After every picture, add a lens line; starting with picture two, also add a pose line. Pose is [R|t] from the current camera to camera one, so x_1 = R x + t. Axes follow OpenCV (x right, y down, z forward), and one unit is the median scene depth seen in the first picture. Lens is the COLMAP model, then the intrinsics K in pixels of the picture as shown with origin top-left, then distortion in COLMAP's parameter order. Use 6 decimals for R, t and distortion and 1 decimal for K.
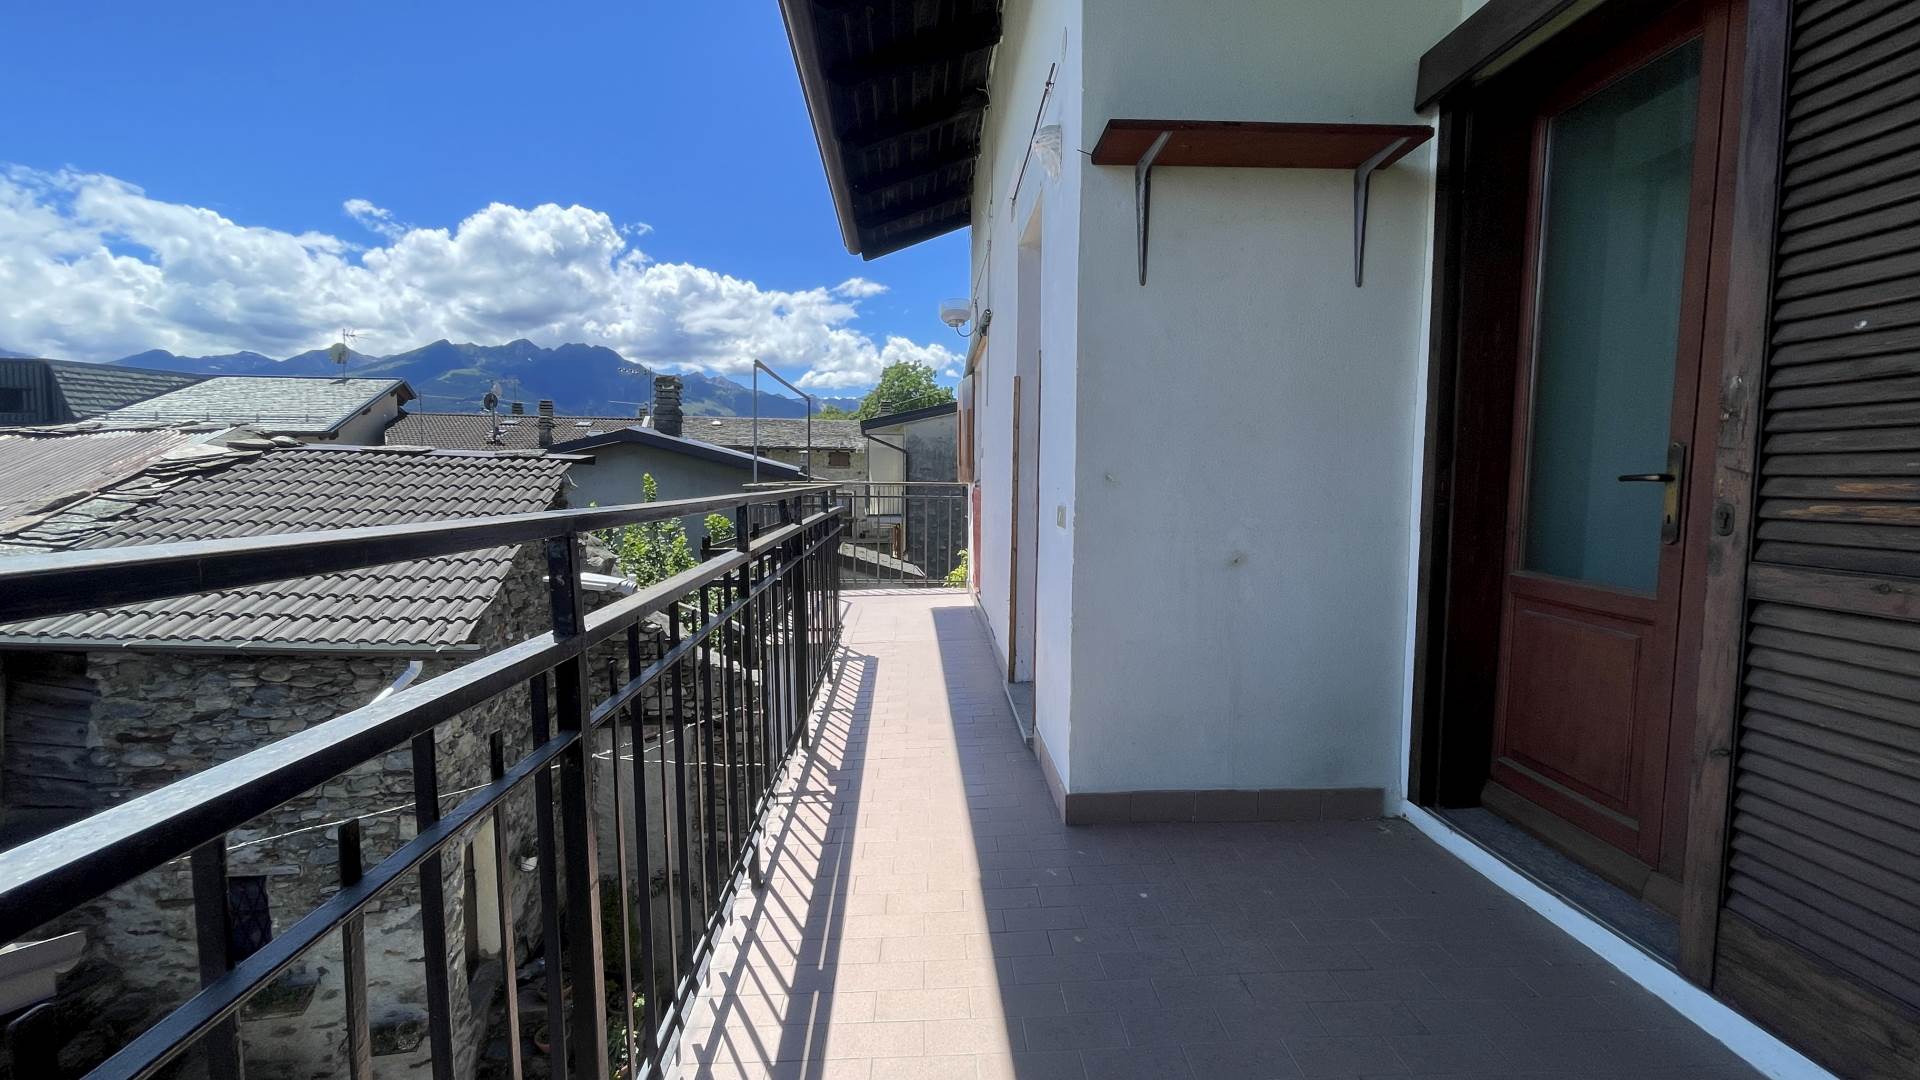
lens RADIAL K [[775.3, 0, 953.1], [0, 775.3, 532.3], [0, 0, 1]] dist [-0.003291, 0.000031]
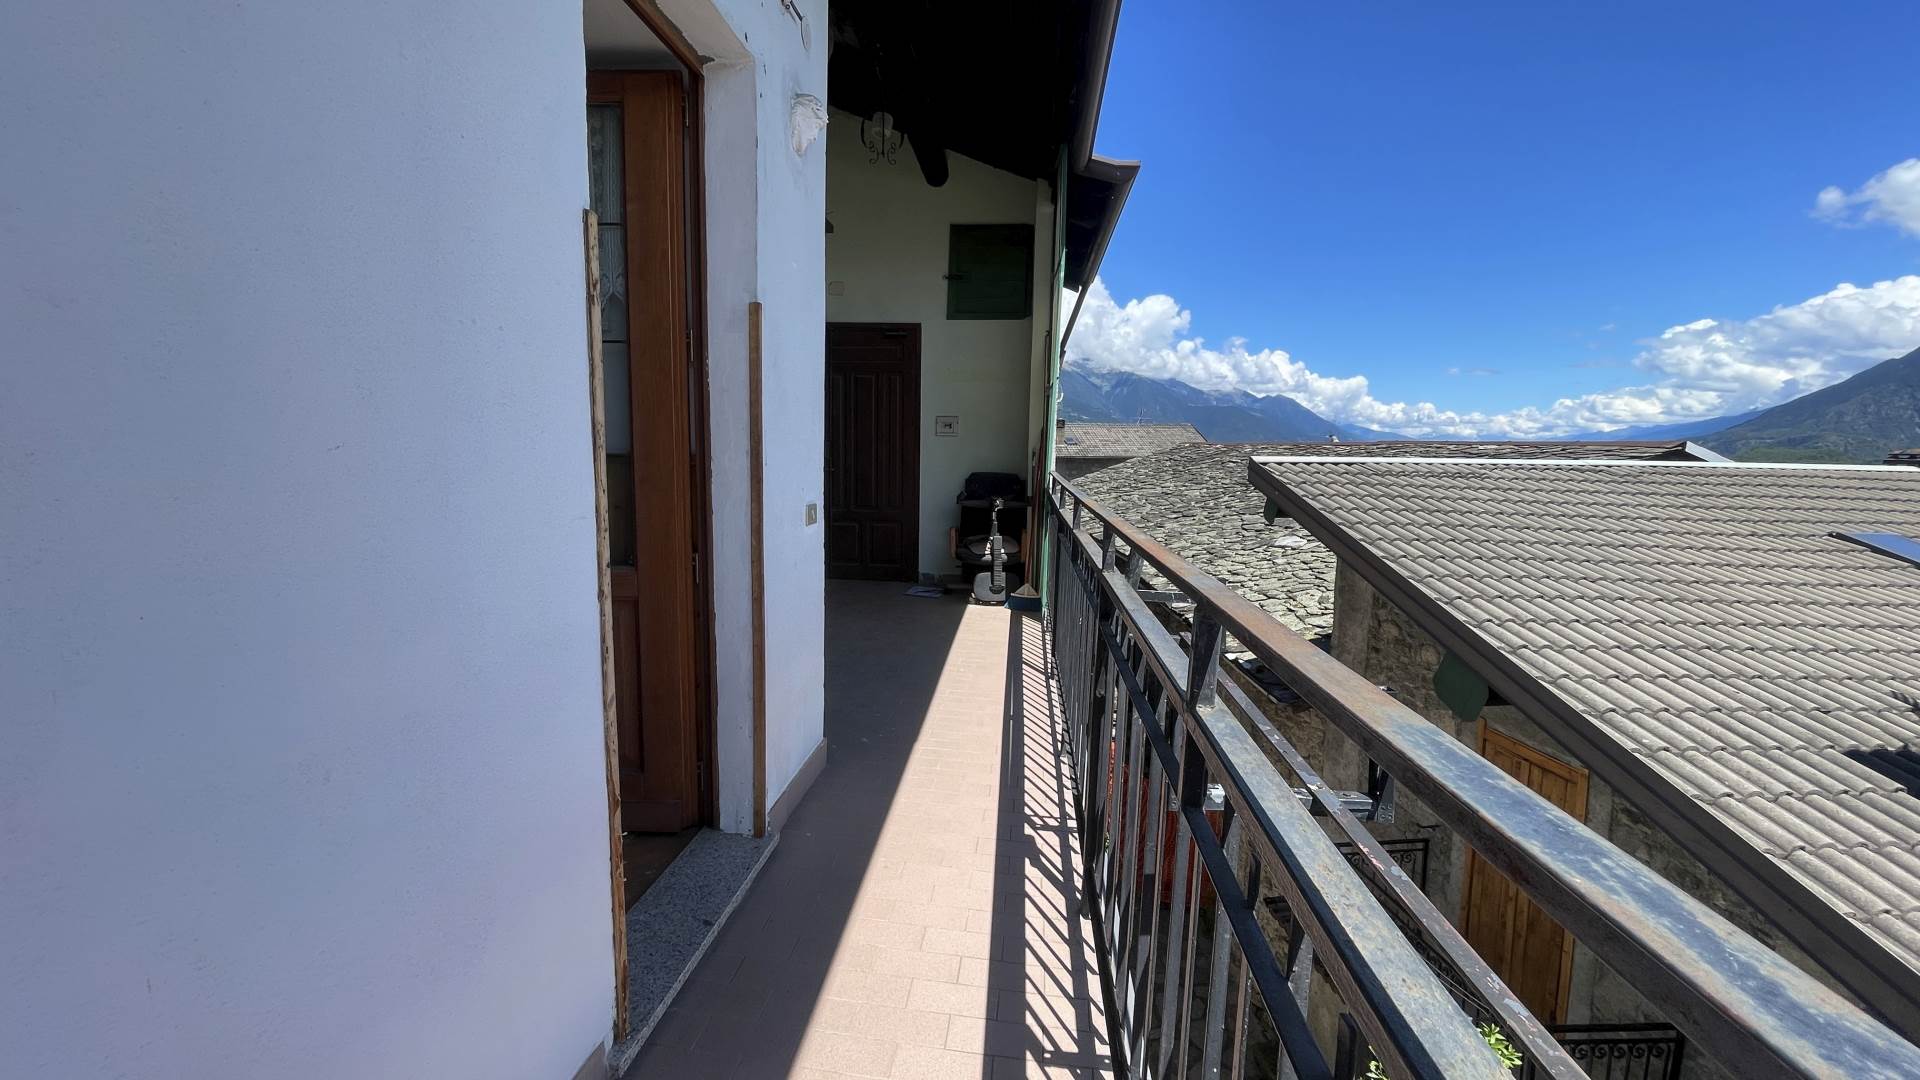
lens RADIAL K [[775.3, 0, 953.1], [0, 775.3, 532.3], [0, 0, 1]] dist [-0.003291, 0.000031]
pose [[-0.988775, -0.033944, 0.145502, -0.194880], [-0.007504, 0.983904, 0.178539, -0.175570], [-0.149221, 0.175443, -0.973115, 1.887631]]
